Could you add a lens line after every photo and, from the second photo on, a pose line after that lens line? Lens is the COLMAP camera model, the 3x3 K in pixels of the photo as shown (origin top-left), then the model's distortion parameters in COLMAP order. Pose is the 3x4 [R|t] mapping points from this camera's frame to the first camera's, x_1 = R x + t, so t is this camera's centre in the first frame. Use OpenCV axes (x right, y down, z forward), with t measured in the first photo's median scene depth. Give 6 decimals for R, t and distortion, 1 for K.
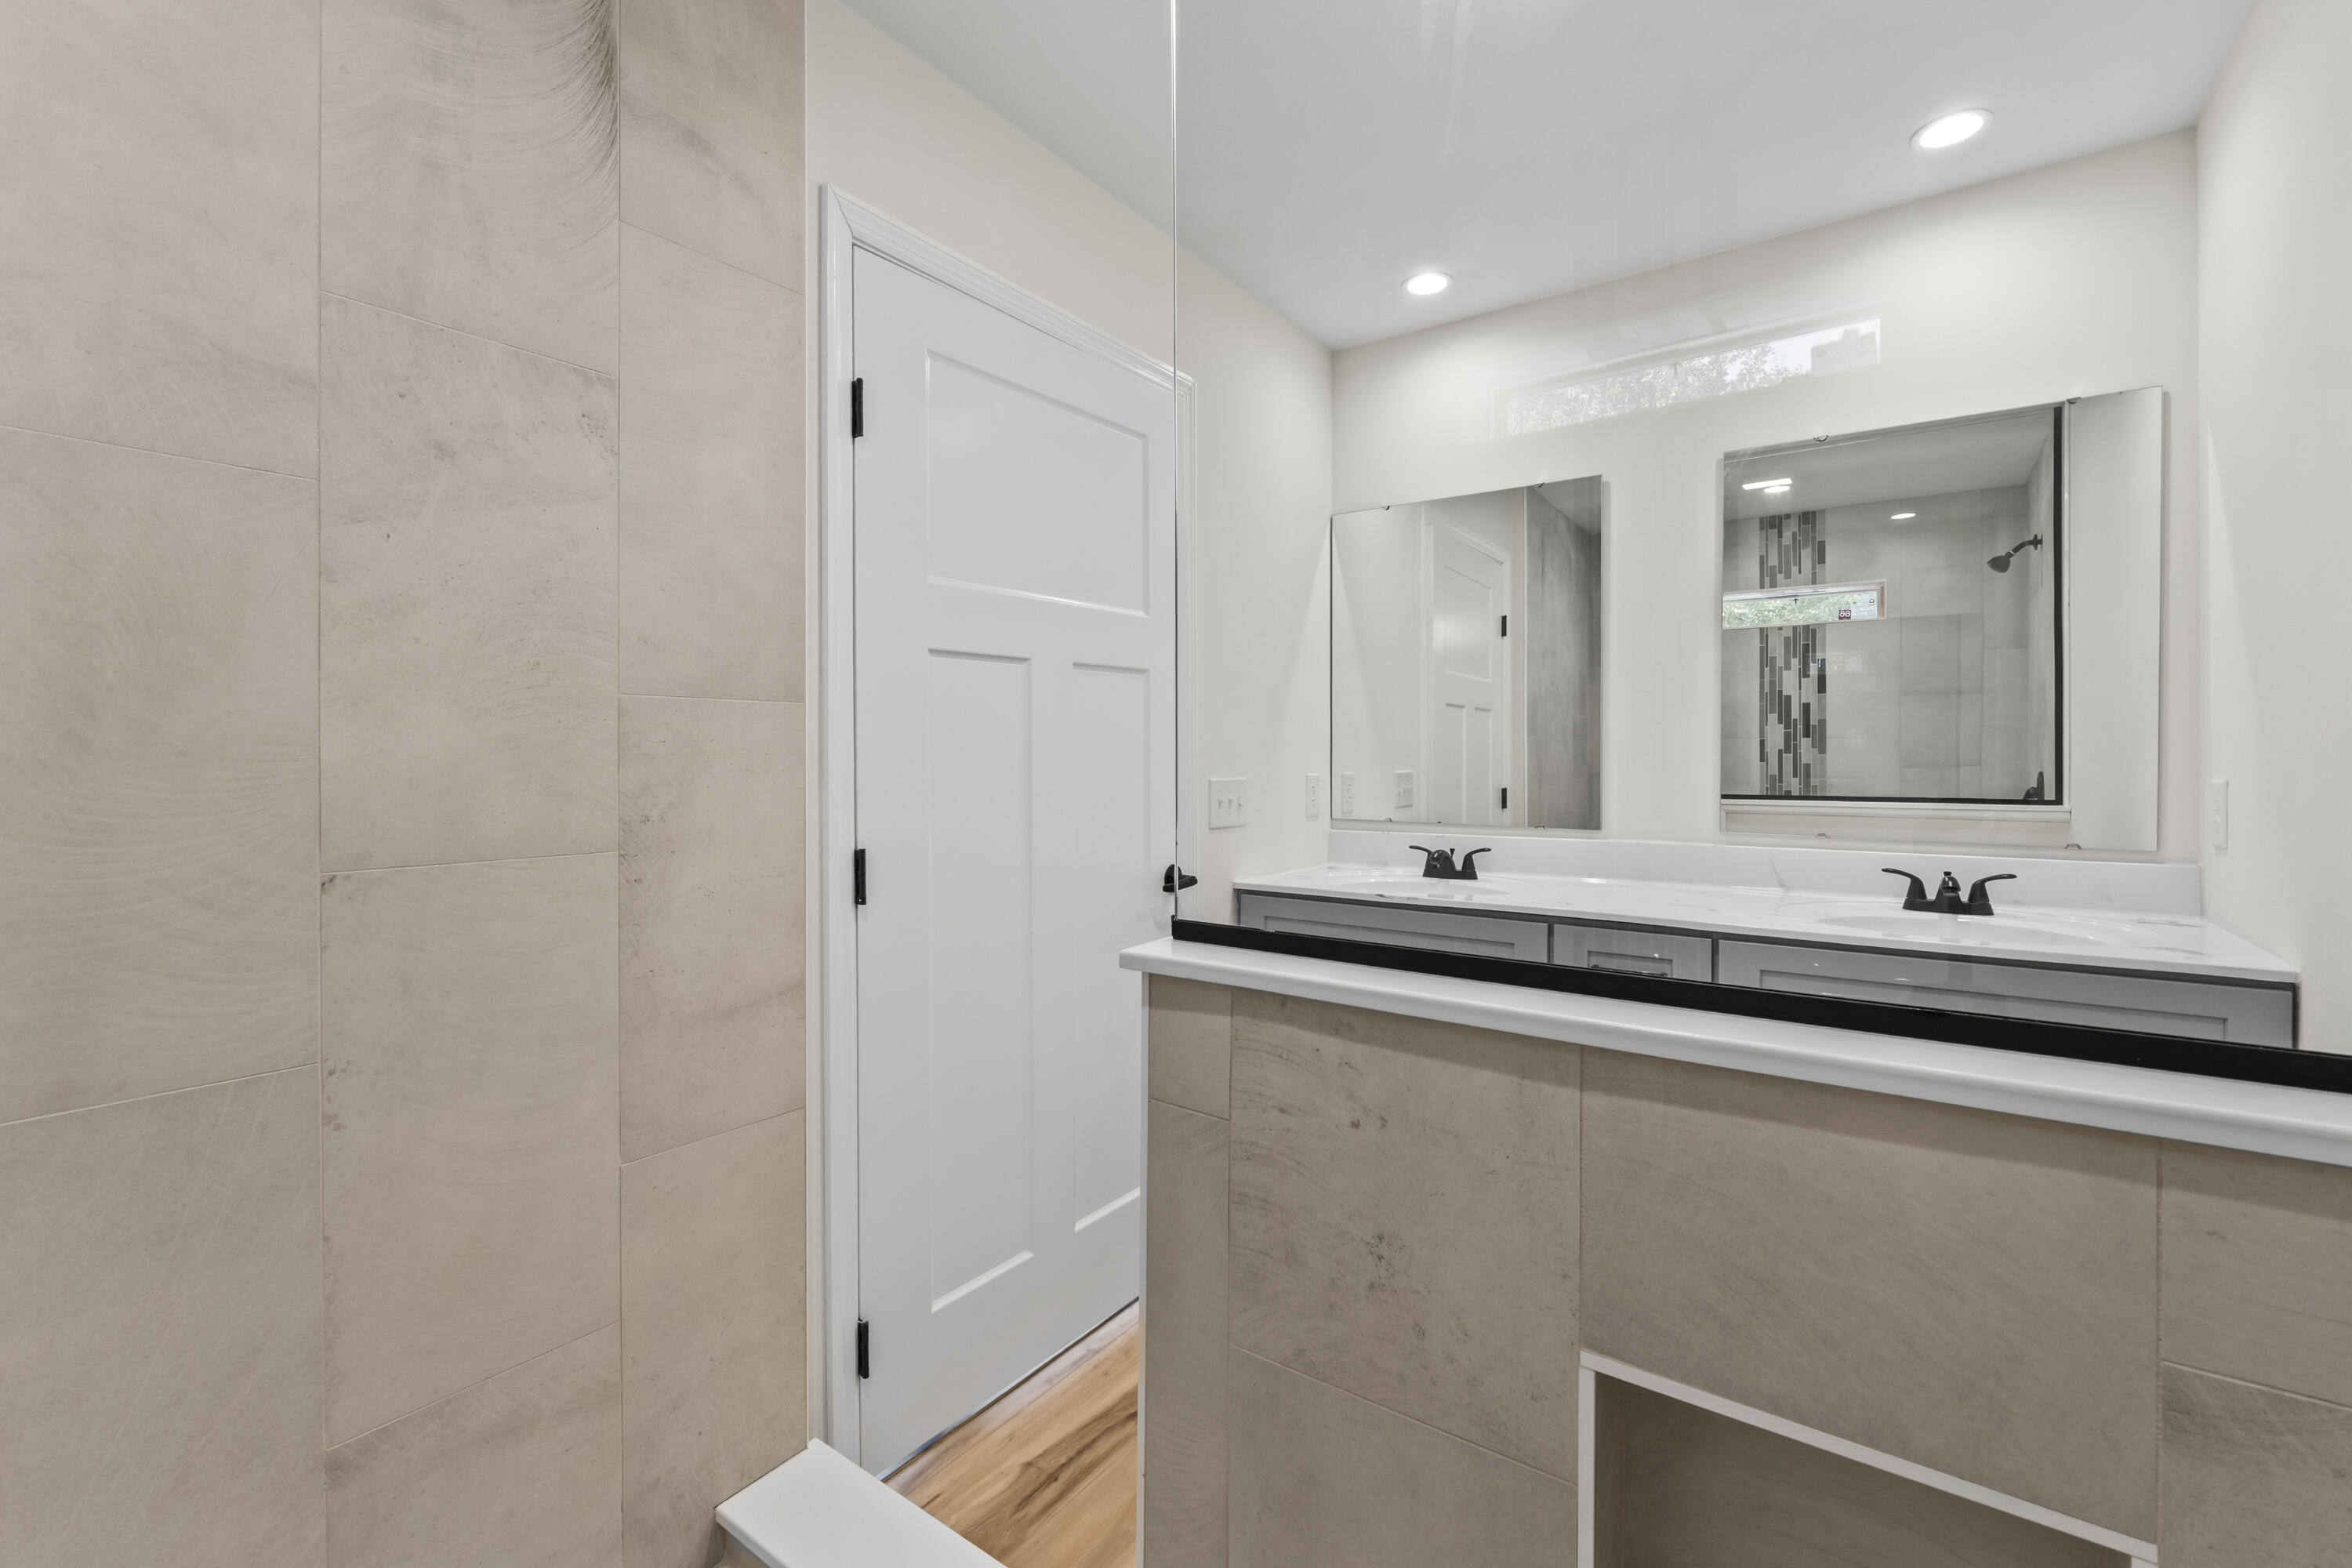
lens RADIAL K [[1011.2, 0, 1161.8], [0, 1011.2, 735.0], [0, 0, 1]] dist [-0.000416, -0.000282]
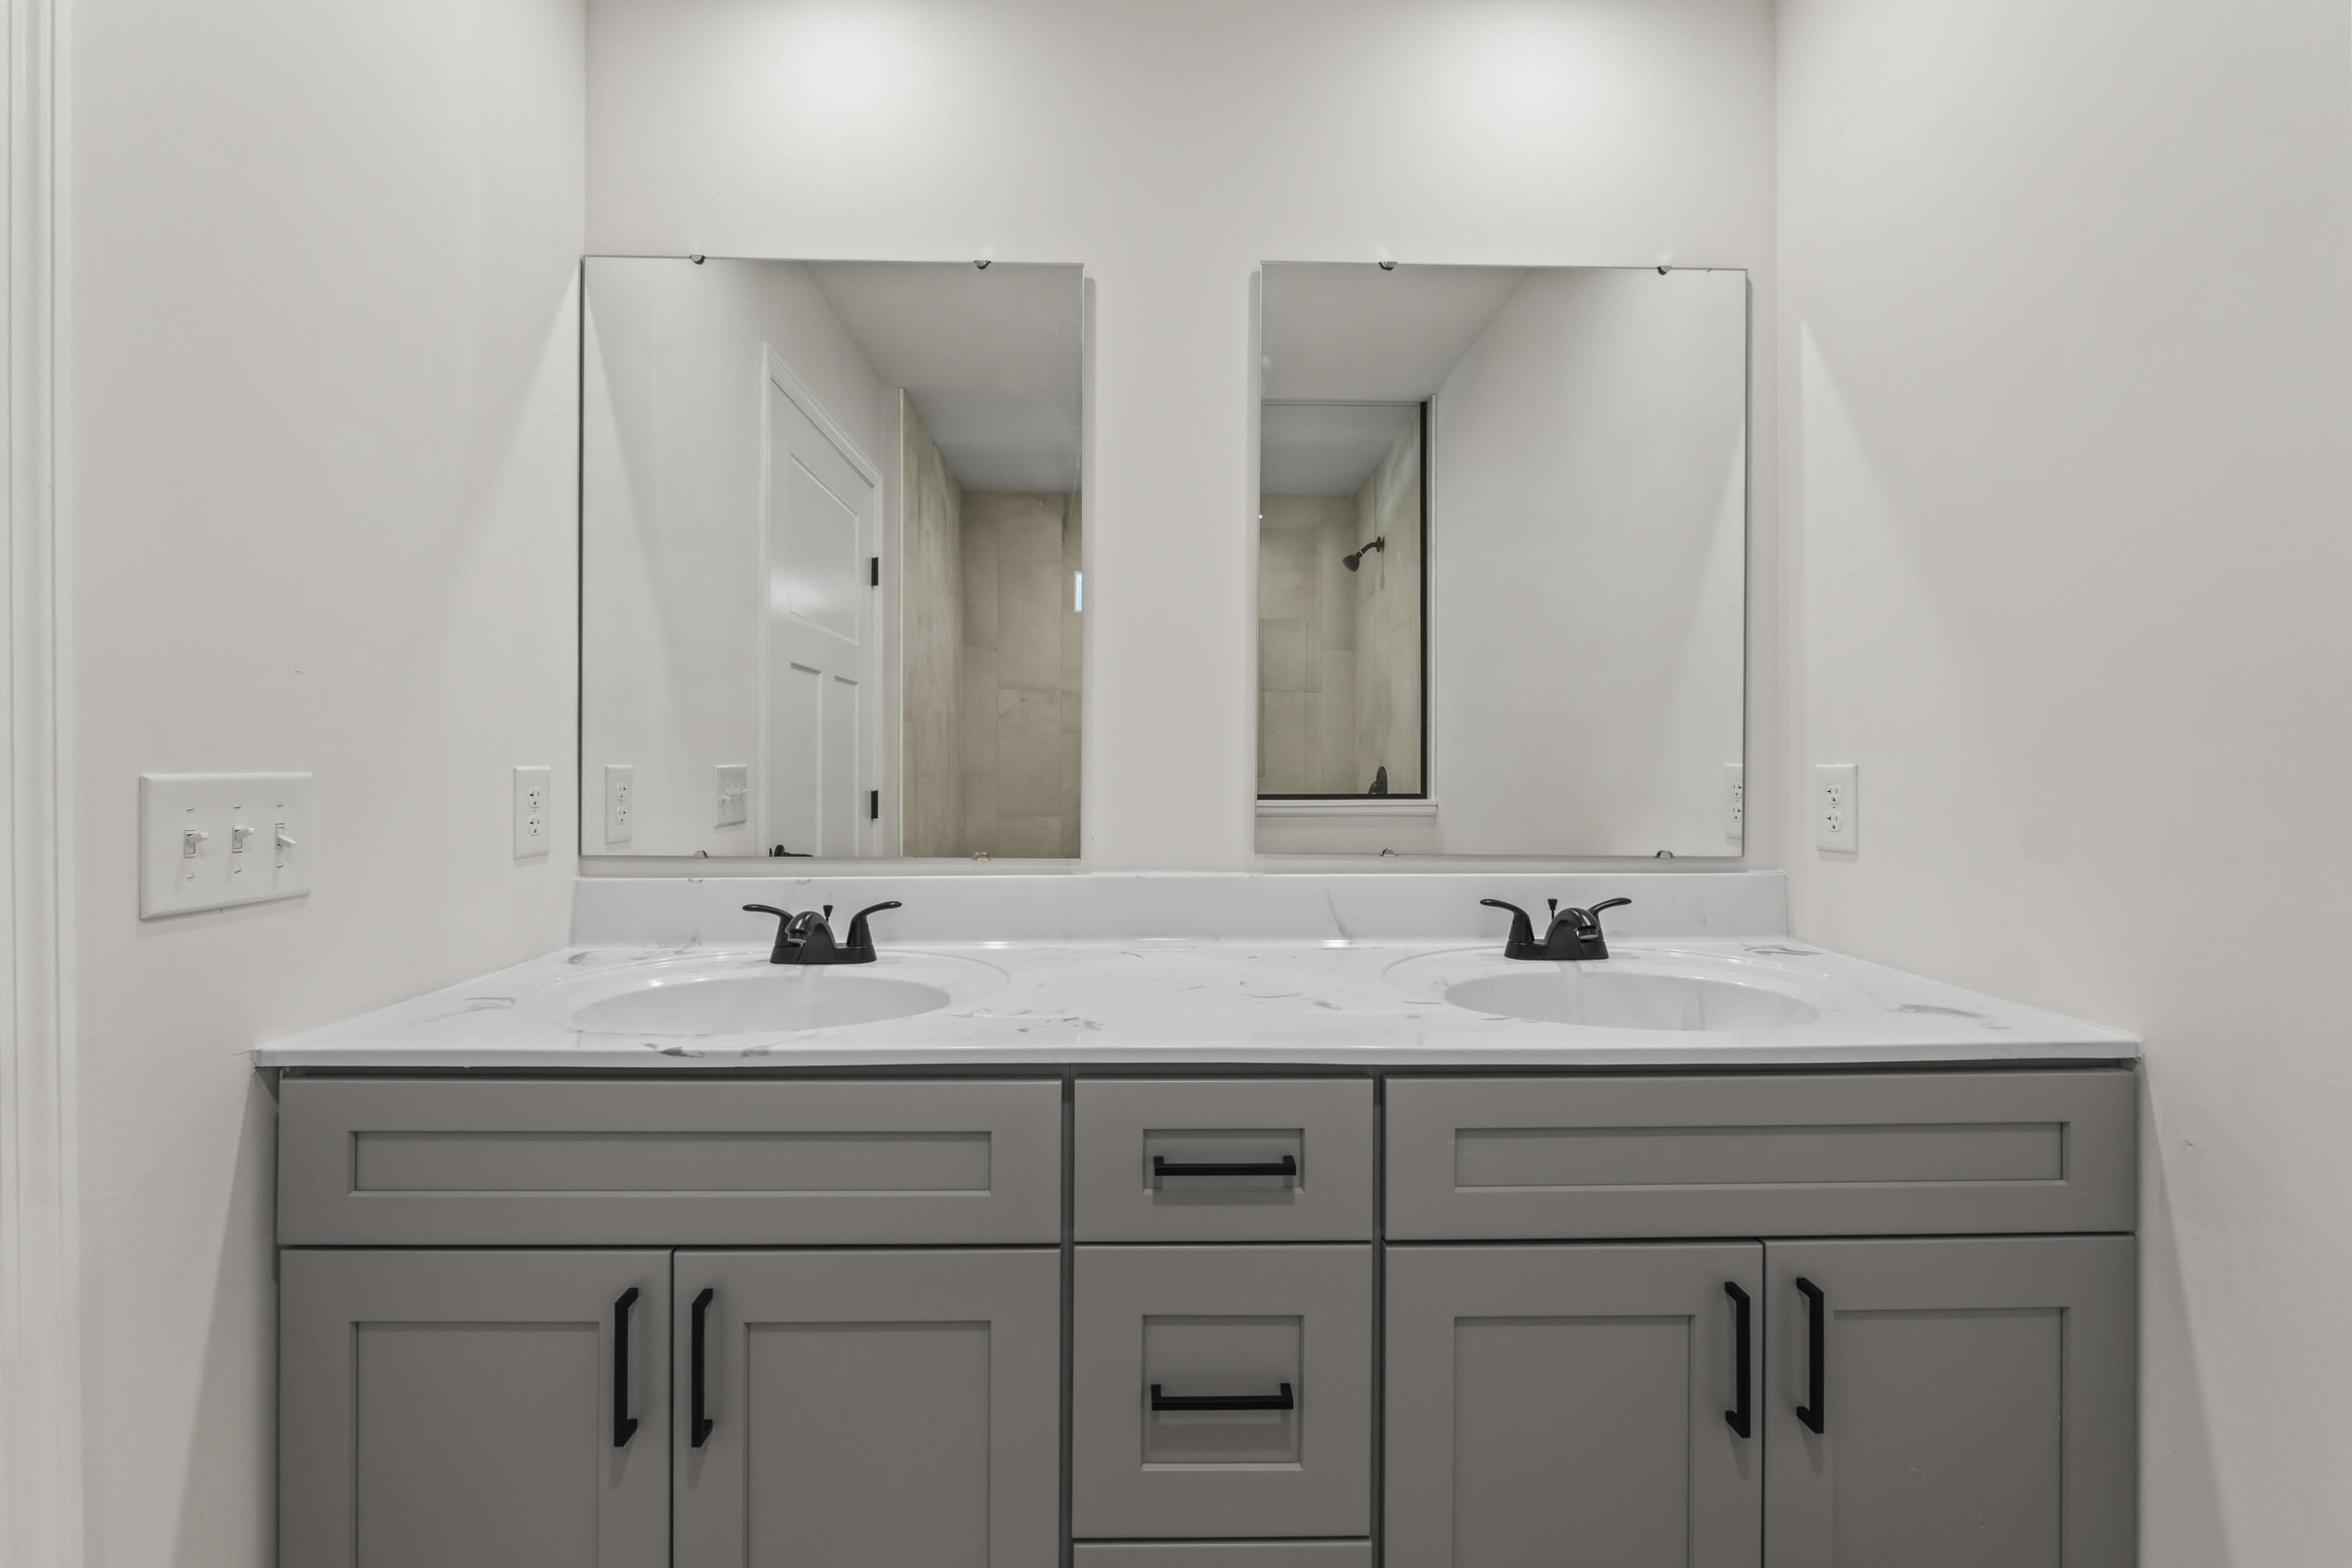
lens RADIAL K [[995.5, 0, 1158.1], [0, 995.5, 775.7], [0, 0, 1]] dist [-0.009551, -0.000139]
pose [[0.801188, -0.006835, 0.598374, 0.109077], [-0.014977, 0.999392, 0.031469, 0.024021], [-0.598226, -0.034175, 0.800599, 0.458638]]
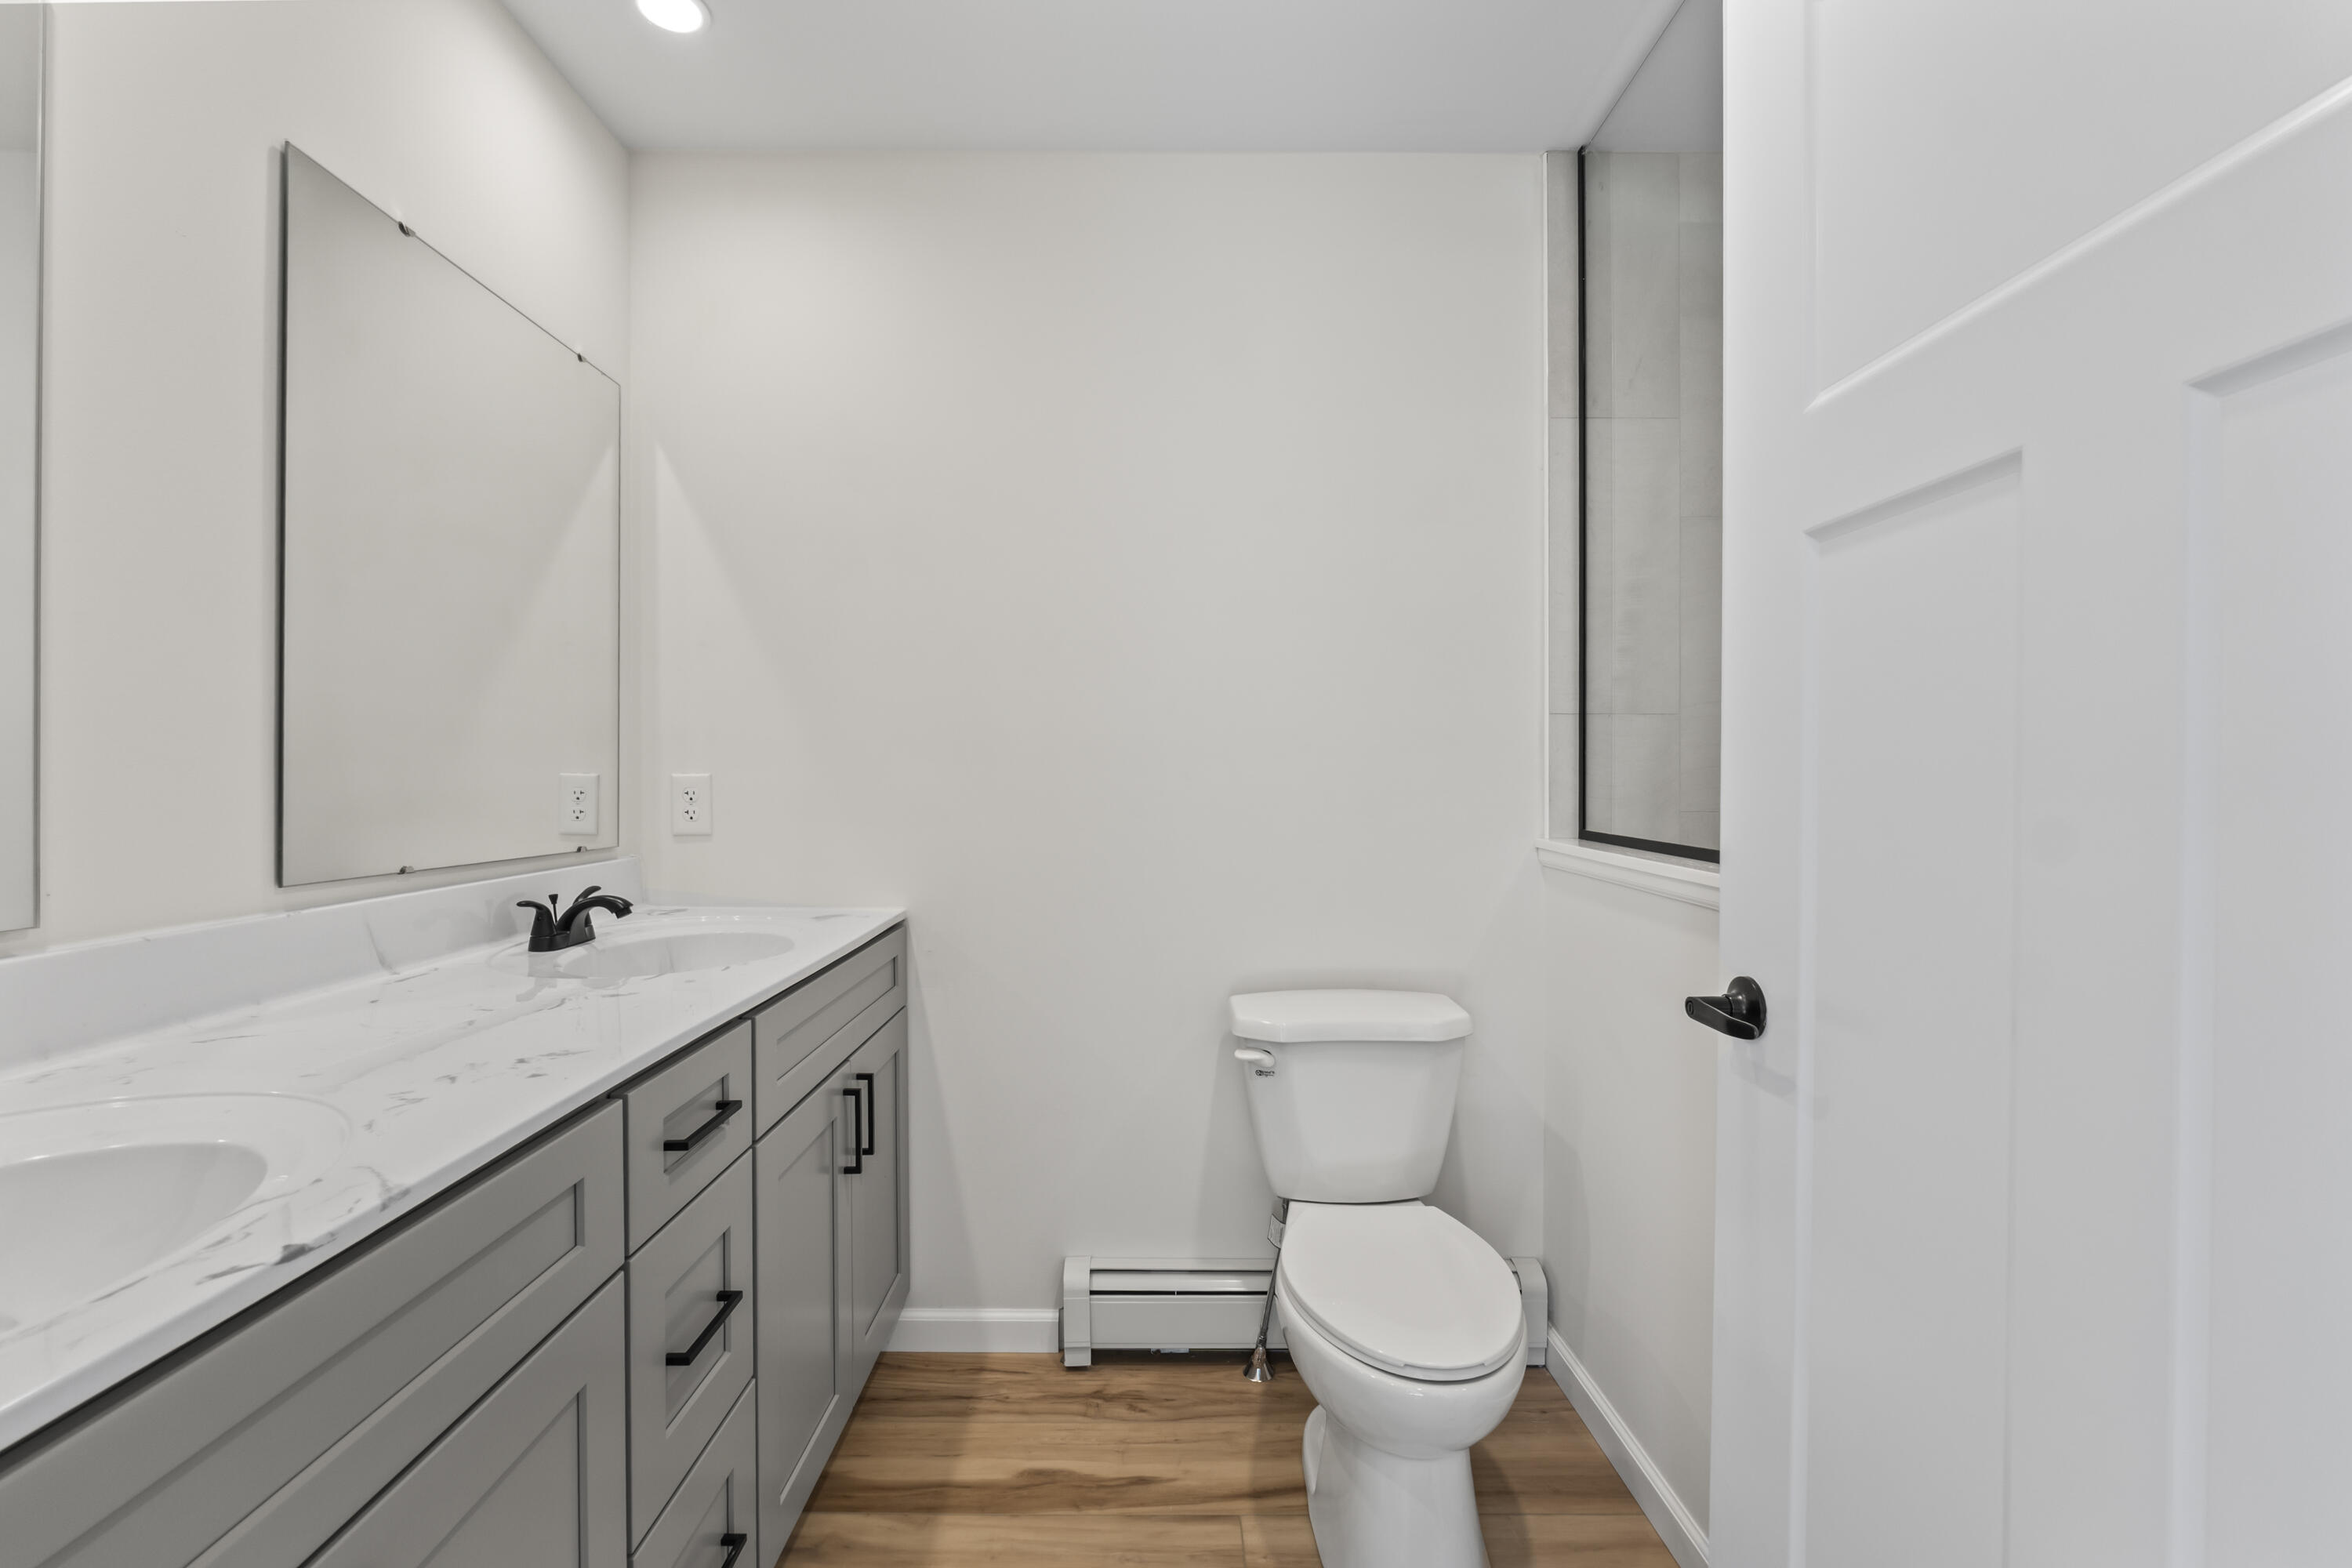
lens RADIAL K [[995.5, 0, 1158.1], [0, 995.5, 775.7], [0, 0, 1]] dist [-0.009551, -0.000139]
pose [[-0.582233, 0.001643, 0.813020, -0.082712], [-0.014731, 0.999812, -0.012570, 0.034555], [-0.812888, -0.019295, -0.582100, 0.795895]]
